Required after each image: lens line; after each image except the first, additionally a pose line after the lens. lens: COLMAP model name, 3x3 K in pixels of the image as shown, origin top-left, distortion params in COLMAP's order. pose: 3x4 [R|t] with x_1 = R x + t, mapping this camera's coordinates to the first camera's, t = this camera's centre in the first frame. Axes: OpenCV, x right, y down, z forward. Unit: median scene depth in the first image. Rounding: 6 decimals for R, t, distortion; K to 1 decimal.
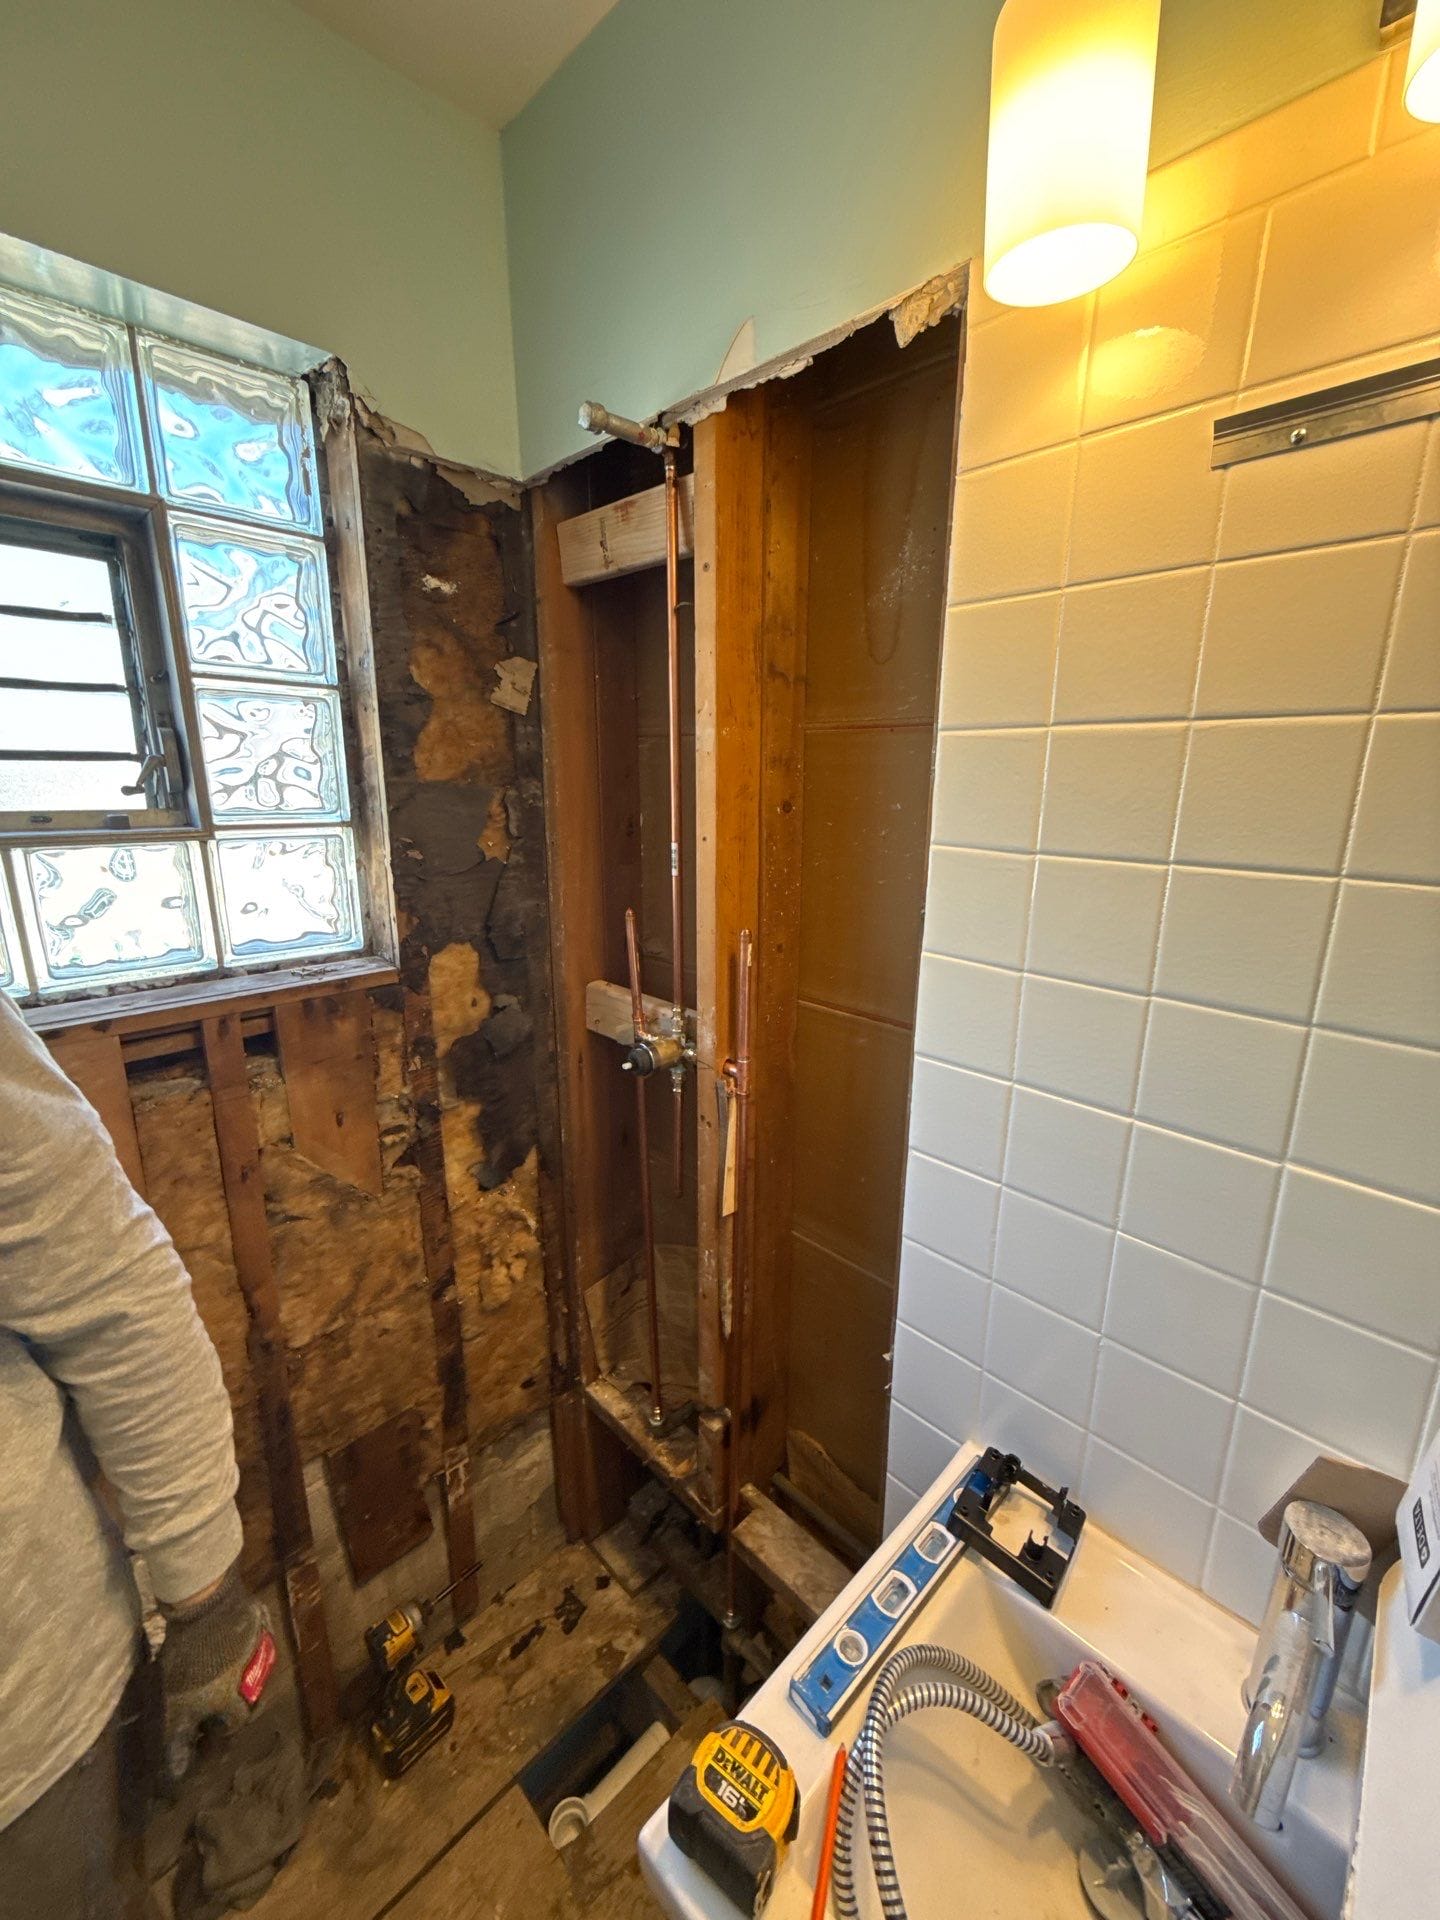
lens RADIAL K [[769.3, 0, 720.0], [0, 769.3, 960.0], [0, 0, 1]] dist [-0.000889, -0.000486]
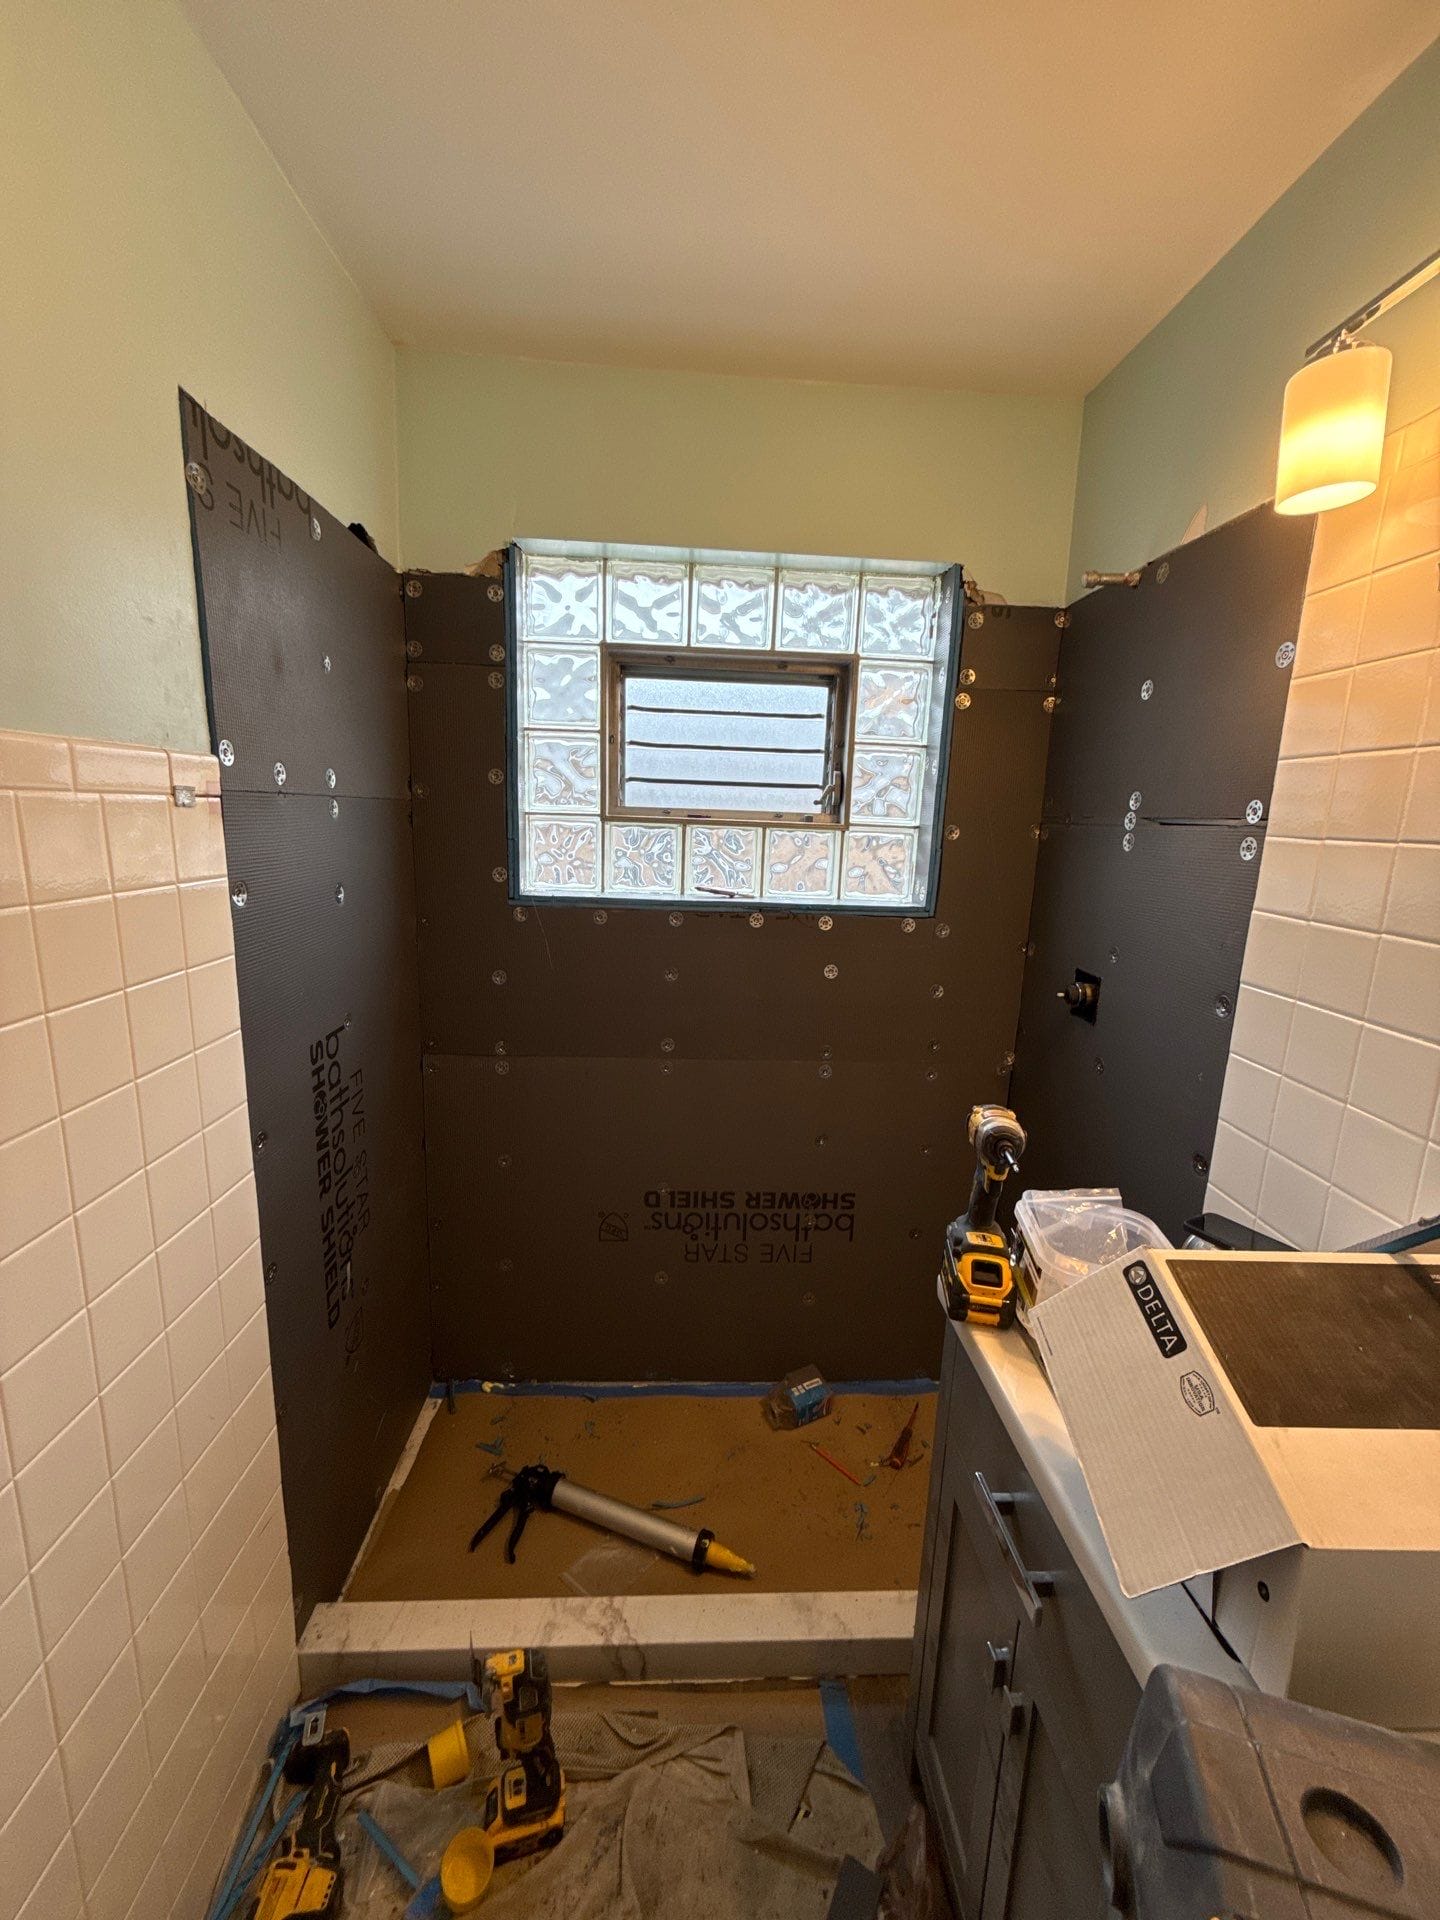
lens RADIAL K [[769.3, 0, 720.0], [0, 769.3, 960.0], [0, 0, 1]] dist [-0.000889, -0.000486]
pose [[0.744899, 0.143086, -0.651653, 0.368602], [-0.186135, 0.982520, 0.002967, 0.205581], [0.640686, 0.119085, 0.758512, -0.574621]]
